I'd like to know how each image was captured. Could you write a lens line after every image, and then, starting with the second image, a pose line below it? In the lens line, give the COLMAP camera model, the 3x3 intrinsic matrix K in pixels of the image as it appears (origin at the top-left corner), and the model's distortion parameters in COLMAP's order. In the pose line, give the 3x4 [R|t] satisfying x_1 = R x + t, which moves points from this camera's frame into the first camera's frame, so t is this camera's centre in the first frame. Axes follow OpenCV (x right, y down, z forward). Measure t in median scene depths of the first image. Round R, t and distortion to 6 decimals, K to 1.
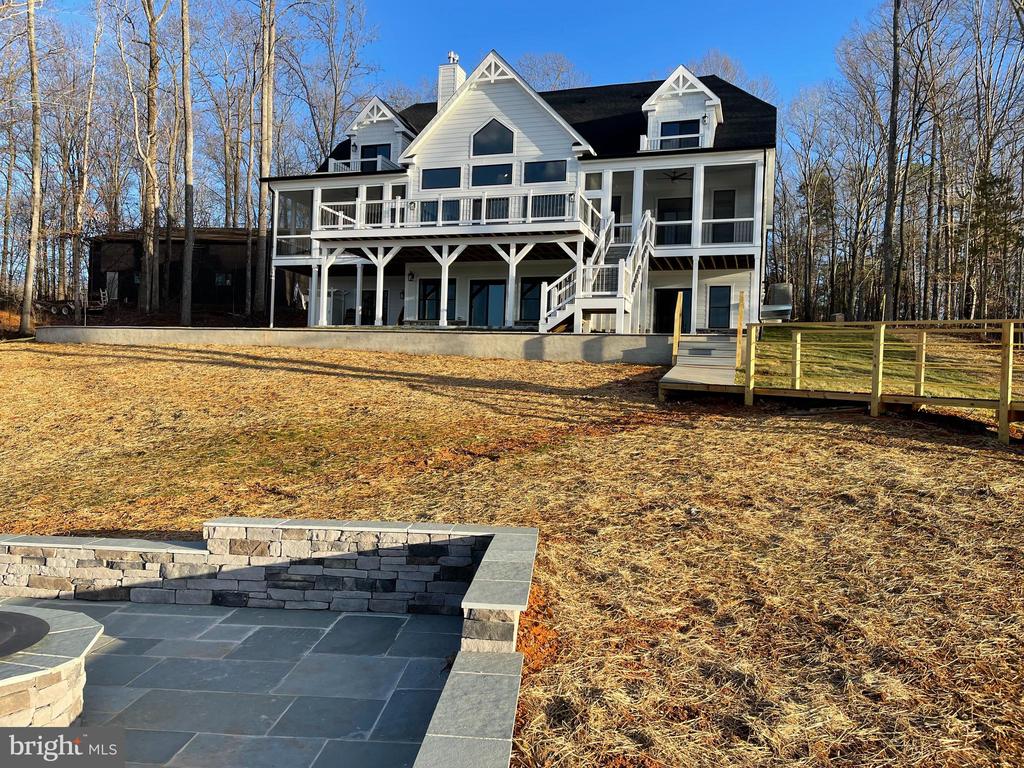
lens RADIAL K [[783.2, 0, 510.4], [0, 783.2, 384.4], [0, 0, 1]] dist [0.070195, -0.089143]
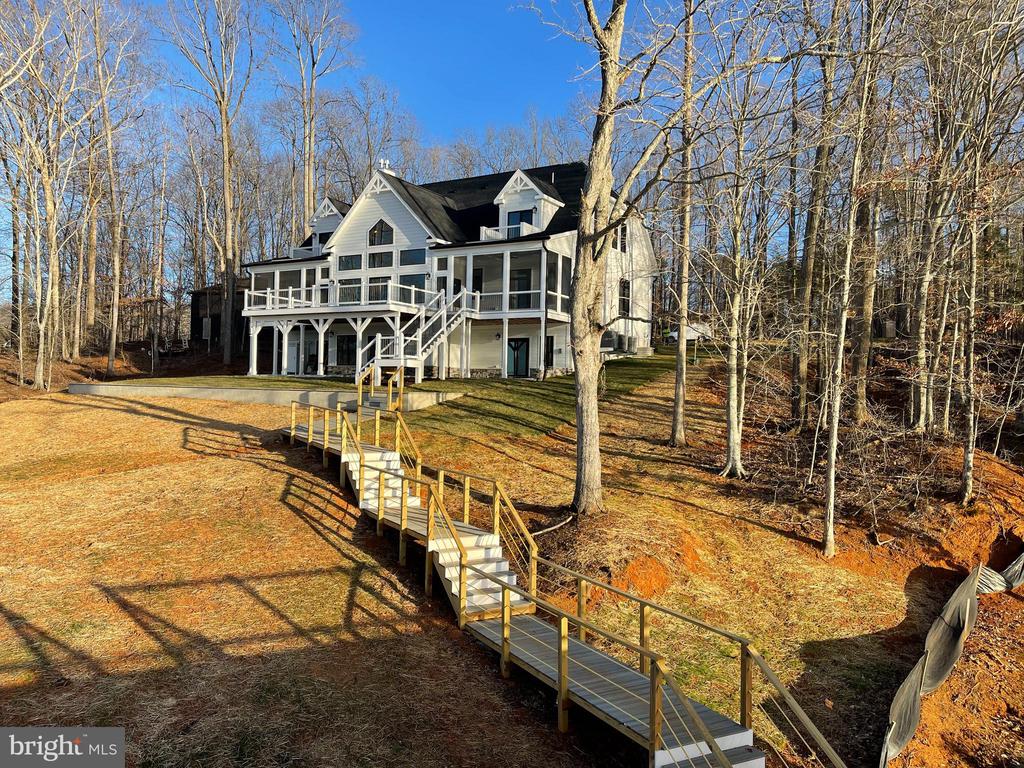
lens RADIAL K [[783.2, 0, 513.6], [0, 783.2, 385.5], [0, 0, 1]] dist [0.070195, -0.089143]
pose [[0.978076, -0.016732, -0.207575, 0.489316], [0.016103, 0.999859, -0.004721, -0.036661], [0.207625, 0.001275, 0.978208, -0.297289]]
